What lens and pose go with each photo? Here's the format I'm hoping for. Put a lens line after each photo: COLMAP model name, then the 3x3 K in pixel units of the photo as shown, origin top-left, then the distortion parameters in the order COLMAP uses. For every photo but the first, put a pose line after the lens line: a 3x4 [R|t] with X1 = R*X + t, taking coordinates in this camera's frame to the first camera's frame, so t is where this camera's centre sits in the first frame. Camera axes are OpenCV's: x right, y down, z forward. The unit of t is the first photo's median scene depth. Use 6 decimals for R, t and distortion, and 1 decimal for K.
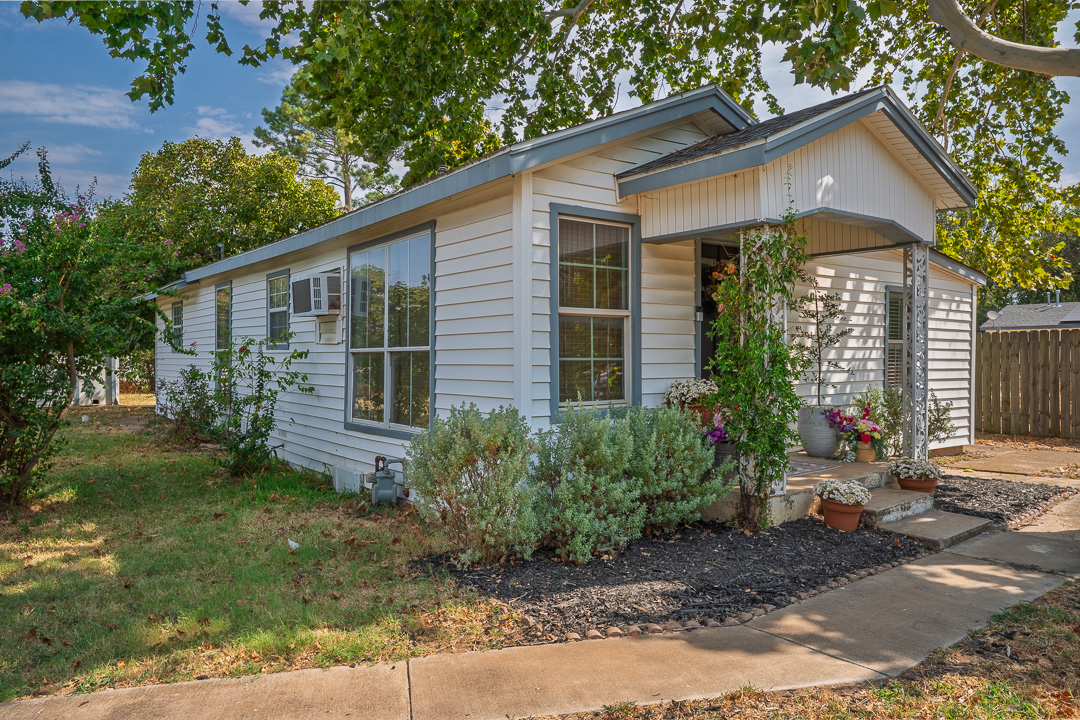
lens RADIAL K [[737.0, 0, 536.3], [0, 737.0, 354.4], [0, 0, 1]] dist [-0.000606, -0.000259]
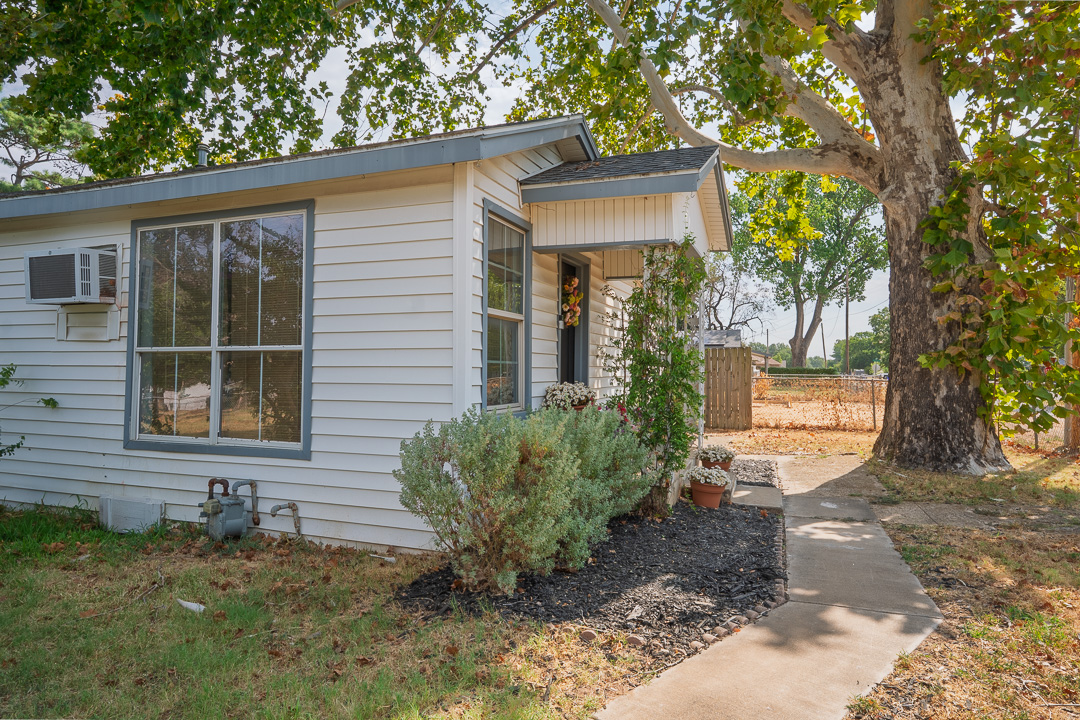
lens RADIAL K [[649.7, 0, 539.5], [0, 649.7, 357.5], [0, 0, 1]] dist [-0.014843, 0.001472]
pose [[0.842183, 0.018288, 0.538882, -0.336484], [-0.010150, 0.999785, -0.018066, 0.014789], [-0.539097, 0.009745, 0.842187, 0.229113]]
